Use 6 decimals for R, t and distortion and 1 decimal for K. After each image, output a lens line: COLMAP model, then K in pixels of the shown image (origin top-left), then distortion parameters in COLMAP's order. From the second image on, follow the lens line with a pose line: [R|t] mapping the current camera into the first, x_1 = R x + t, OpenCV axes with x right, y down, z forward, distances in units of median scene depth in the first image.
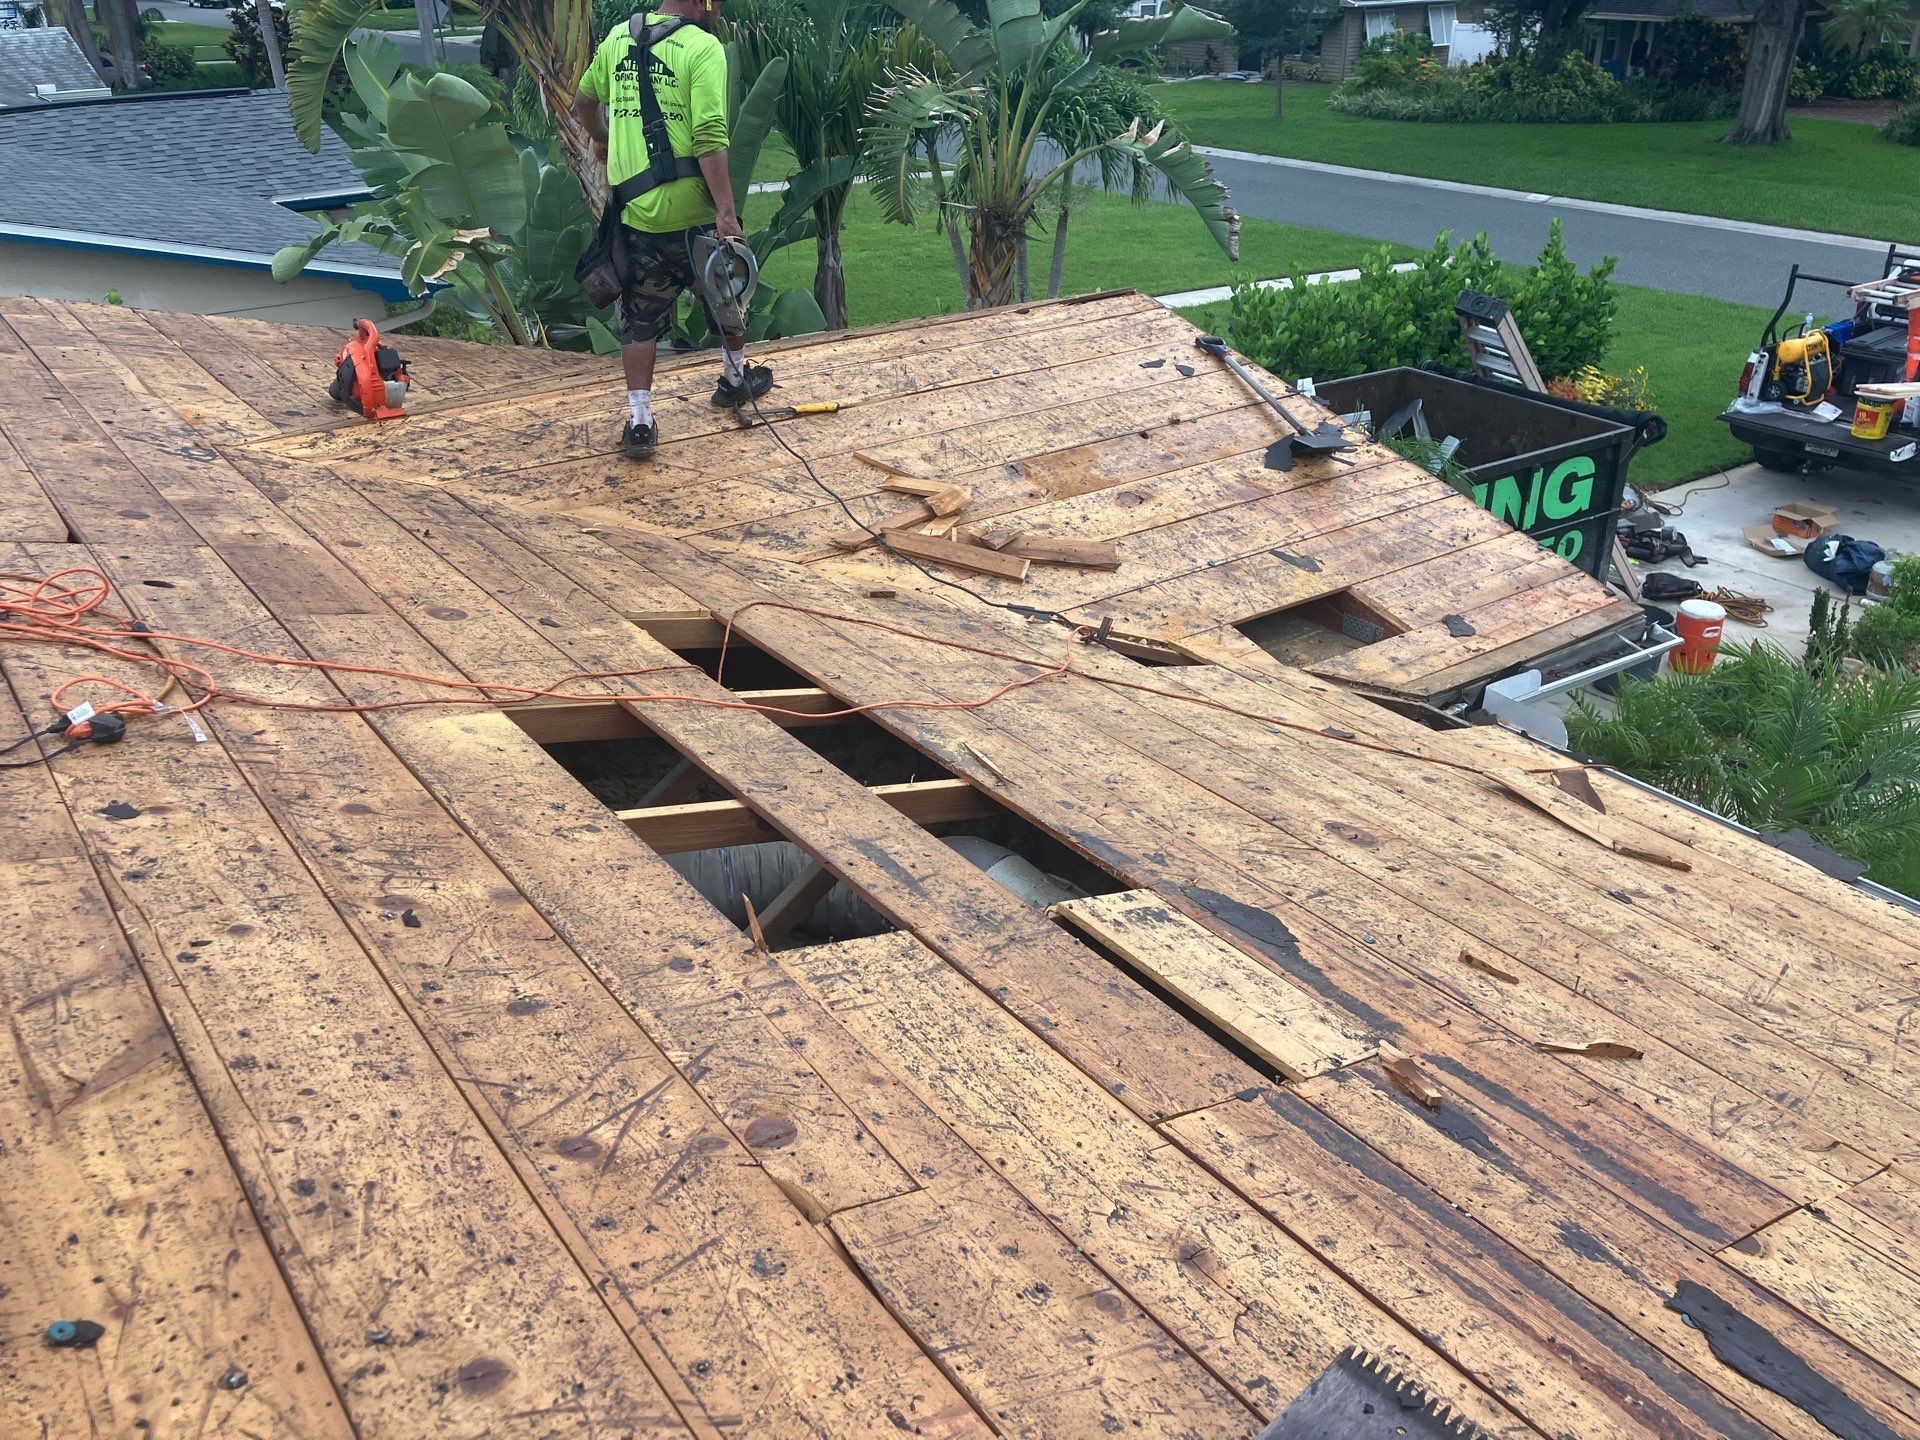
lens RADIAL K [[1576.8, 0, 960.0], [0, 1576.8, 720.0], [0, 0, 1]] dist [0.013547, -0.015886]
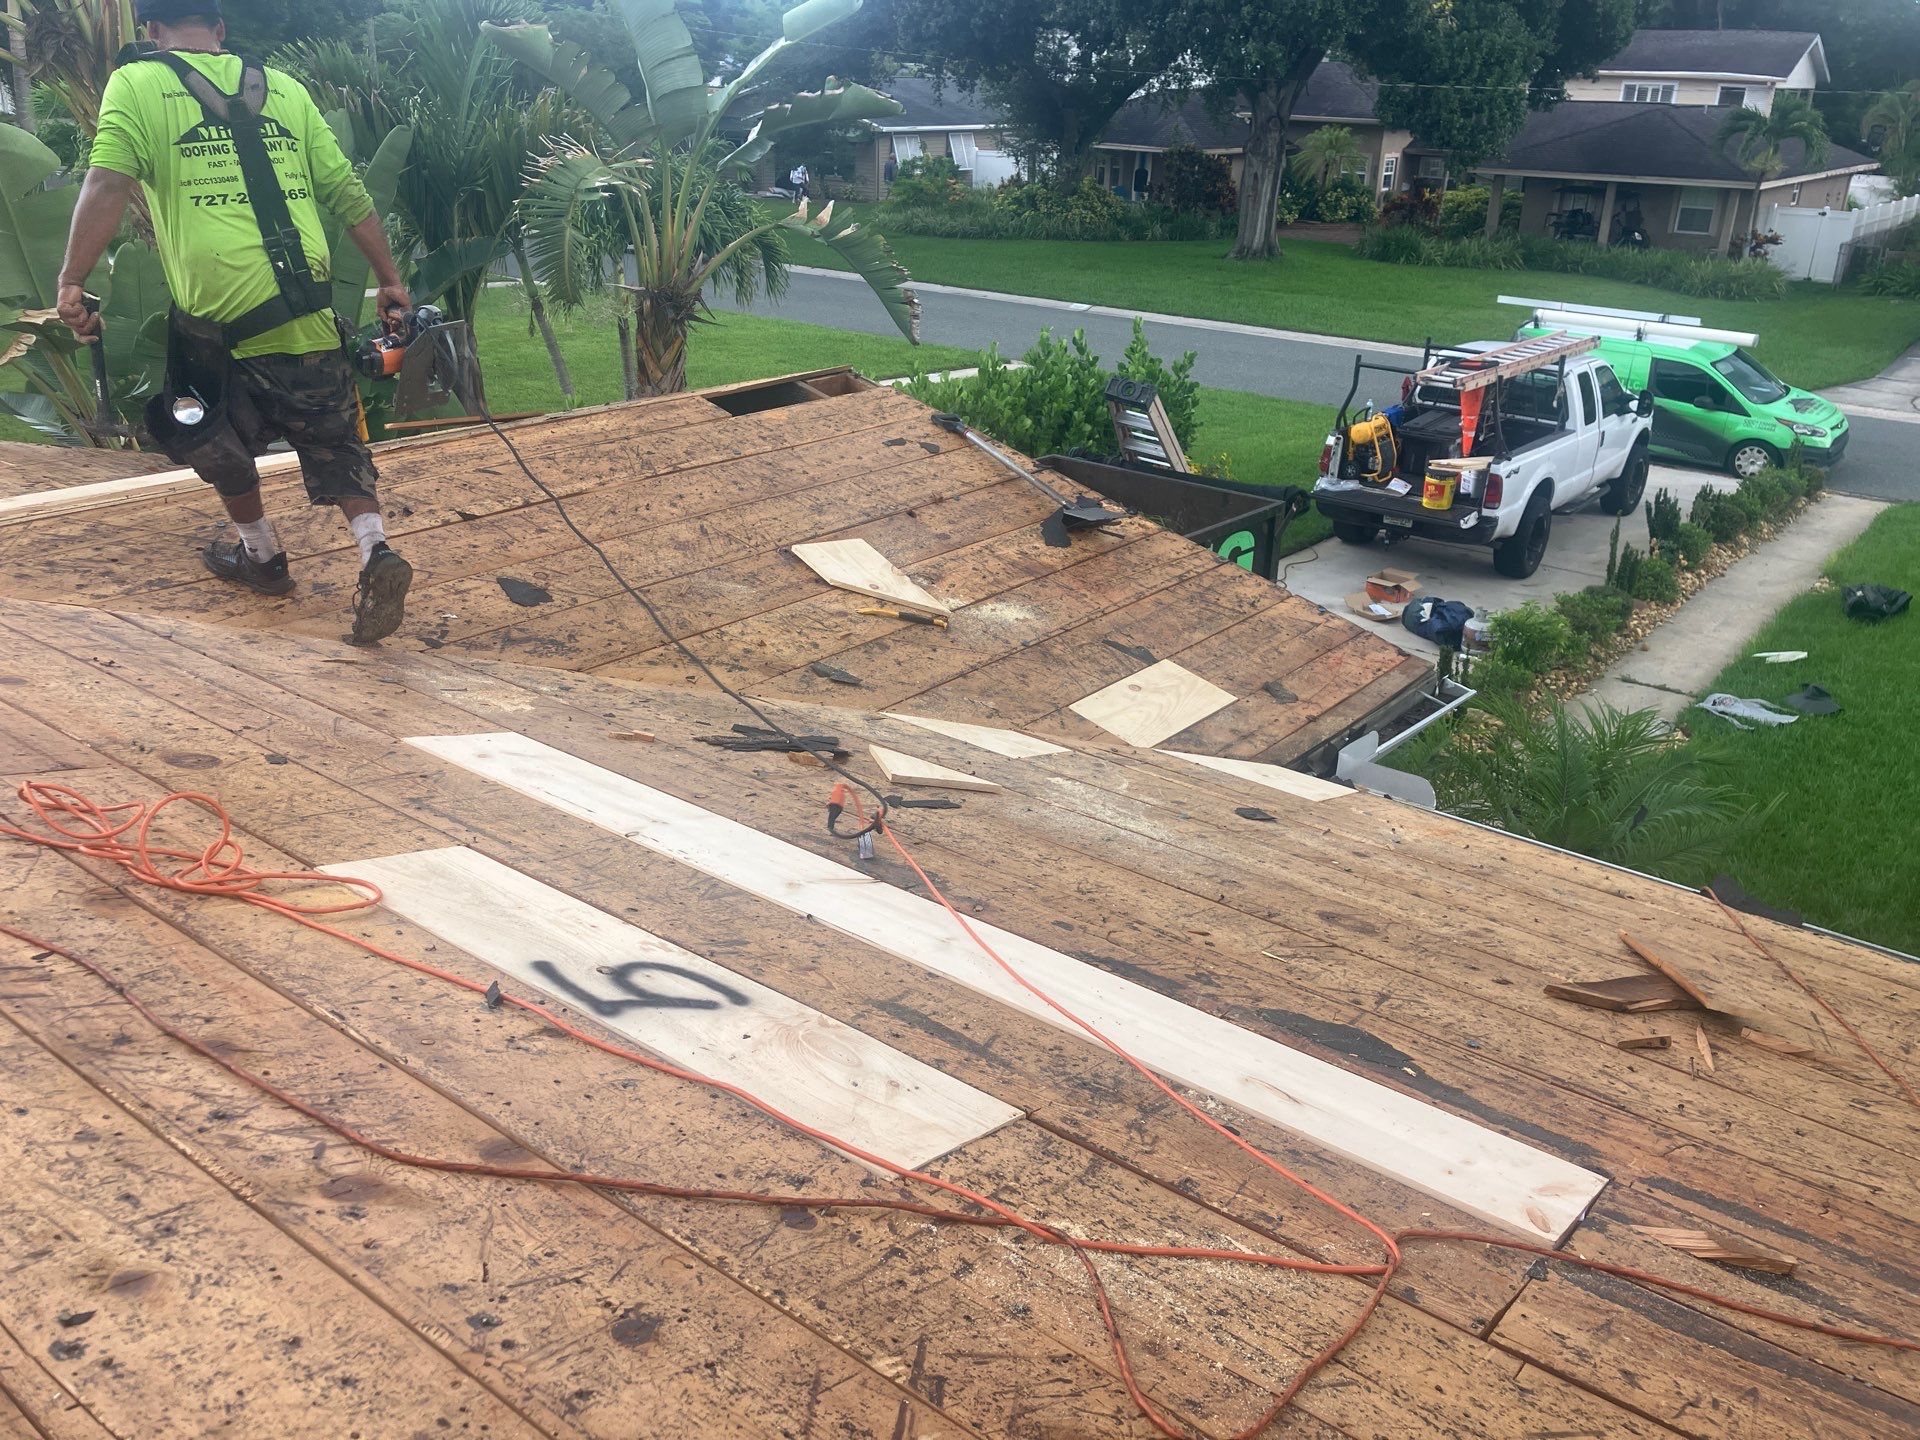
lens RADIAL K [[1572.4, 0, 960.0], [0, 1572.4, 720.0], [0, 0, 1]] dist [0.008336, 0.008487]
pose [[0.959761, -0.073975, 0.270901, -0.080587], [0.092253, 0.994196, -0.055350, -0.005333], [-0.265234, 0.078114, 0.961015, 0.084121]]
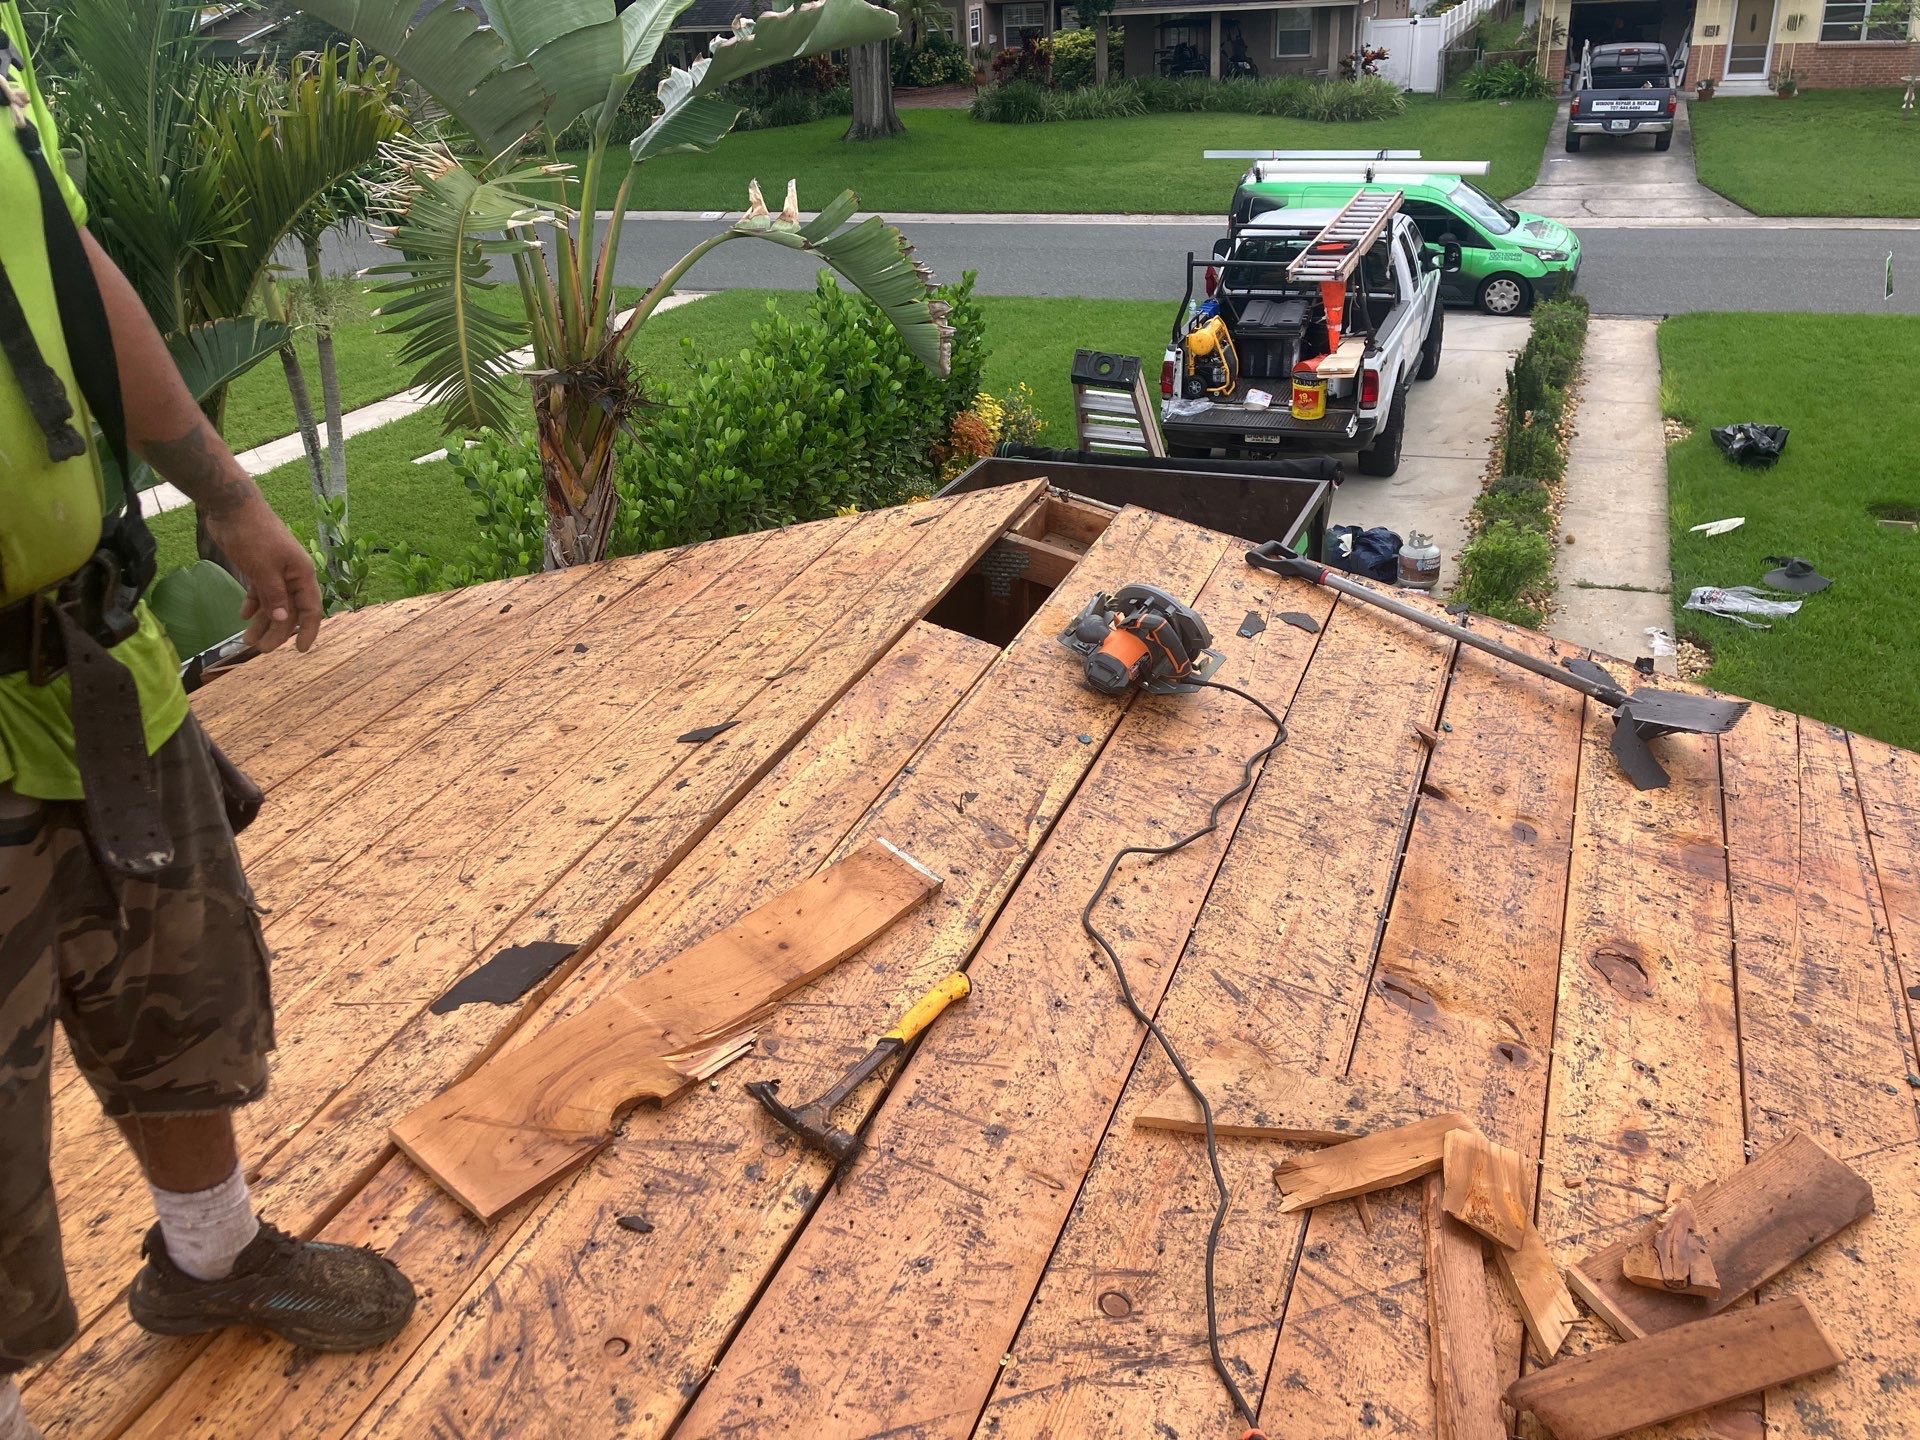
lens RADIAL K [[1595.5, 0, 960.0], [0, 1595.5, 720.0], [0, 0, 1]] dist [0.013602, -0.042594]
pose [[0.837703, -0.279786, 0.469013, -0.167627], [0.289452, 0.955717, 0.053136, -0.192316], [-0.463110, 0.091245, 0.881591, 0.440914]]
